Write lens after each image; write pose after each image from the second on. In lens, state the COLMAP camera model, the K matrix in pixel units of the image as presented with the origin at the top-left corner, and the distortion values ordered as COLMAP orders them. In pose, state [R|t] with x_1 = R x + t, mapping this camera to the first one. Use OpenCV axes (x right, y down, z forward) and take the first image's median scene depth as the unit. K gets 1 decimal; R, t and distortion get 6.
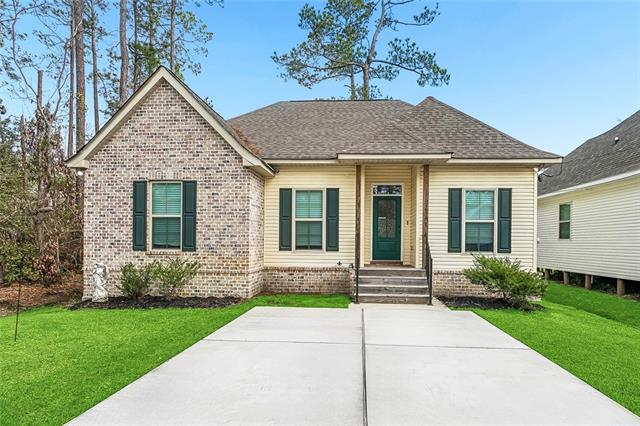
lens RADIAL K [[353.6, 0, 333.1], [0, 353.6, 242.0], [0, 0, 1]] dist [-0.021290, -0.001710]
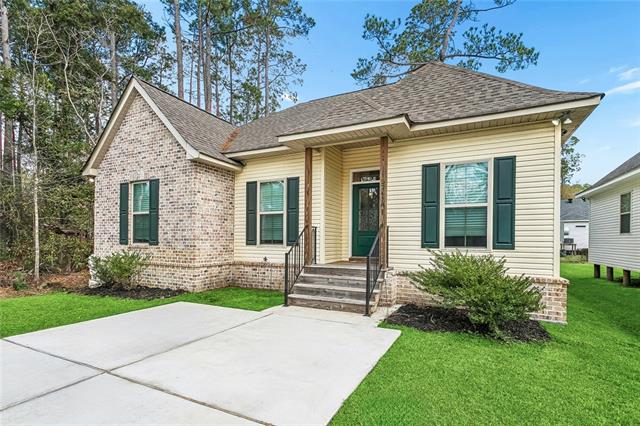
lens RADIAL K [[301.6, 0, 323.7], [0, 301.6, 241.7], [0, 0, 1]] dist [-0.008537, 0.001302]
pose [[0.928792, -0.001424, -0.370598, 0.375148], [0.001635, 0.999999, 0.000257, 0.015483], [0.370598, -0.000845, 0.928793, 0.309777]]
